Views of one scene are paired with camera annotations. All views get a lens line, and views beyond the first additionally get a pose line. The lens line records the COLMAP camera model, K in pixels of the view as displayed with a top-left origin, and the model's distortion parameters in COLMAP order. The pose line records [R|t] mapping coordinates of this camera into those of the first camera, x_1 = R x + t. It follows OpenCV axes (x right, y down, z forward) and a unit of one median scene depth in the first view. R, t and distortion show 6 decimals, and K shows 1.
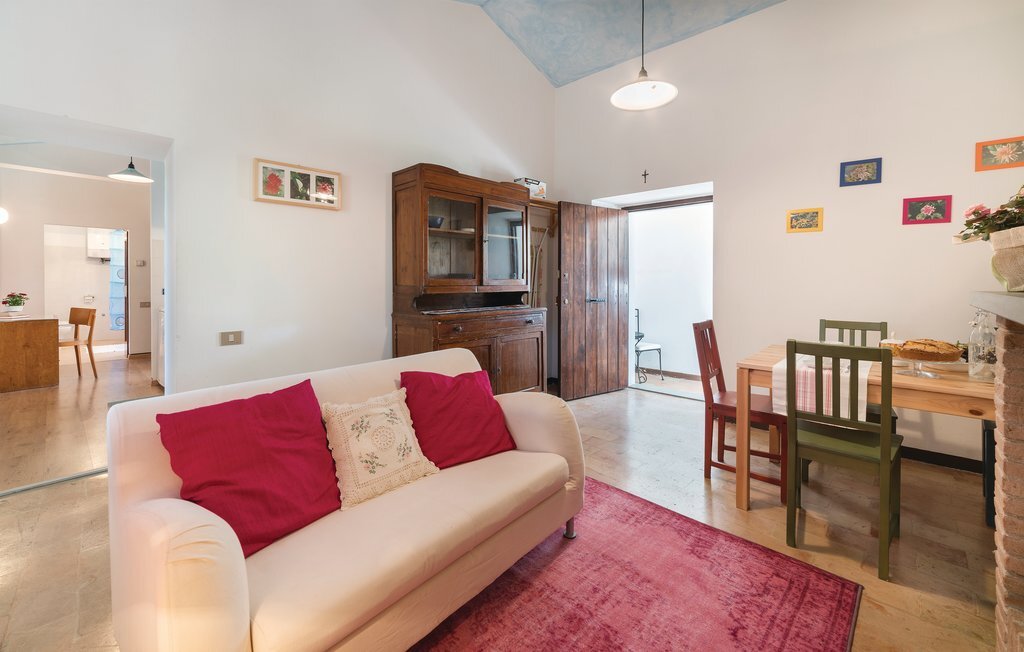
lens RADIAL K [[405.9, 0, 515.9], [0, 405.9, 285.7], [0, 0, 1]] dist [0.001363, 0.000743]
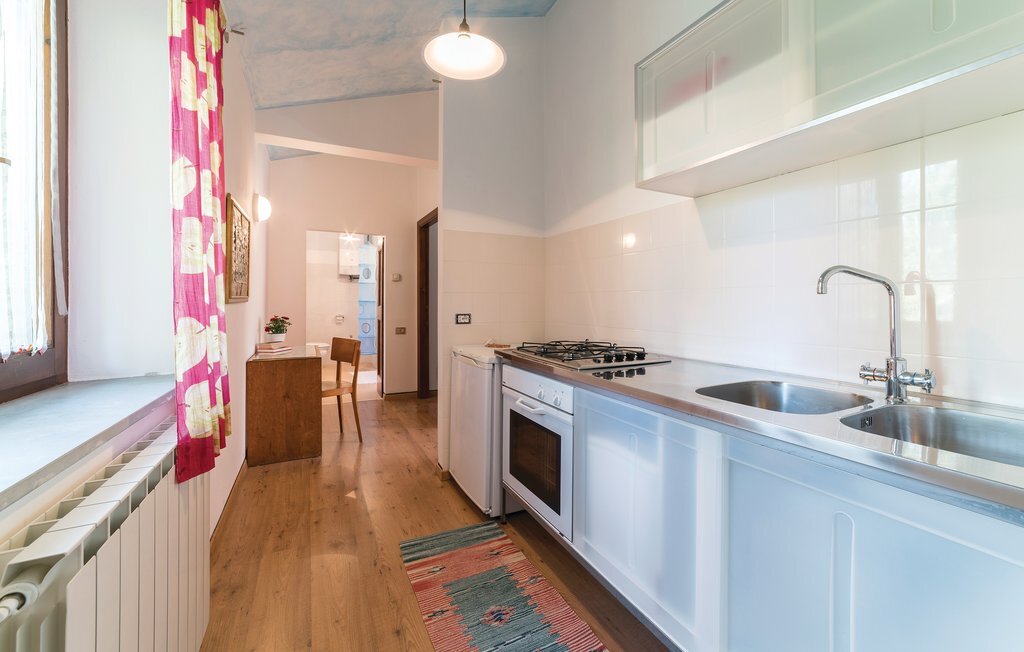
lens RADIAL K [[405.9, 0, 505.4], [0, 405.9, 301.6], [0, 0, 1]] dist [0.001363, 0.000743]
pose [[0.919173, -0.005959, -0.393809, -0.555182], [0.005289, 0.999982, -0.002789, -0.005345], [0.393819, 0.000481, 0.919188, 0.482569]]
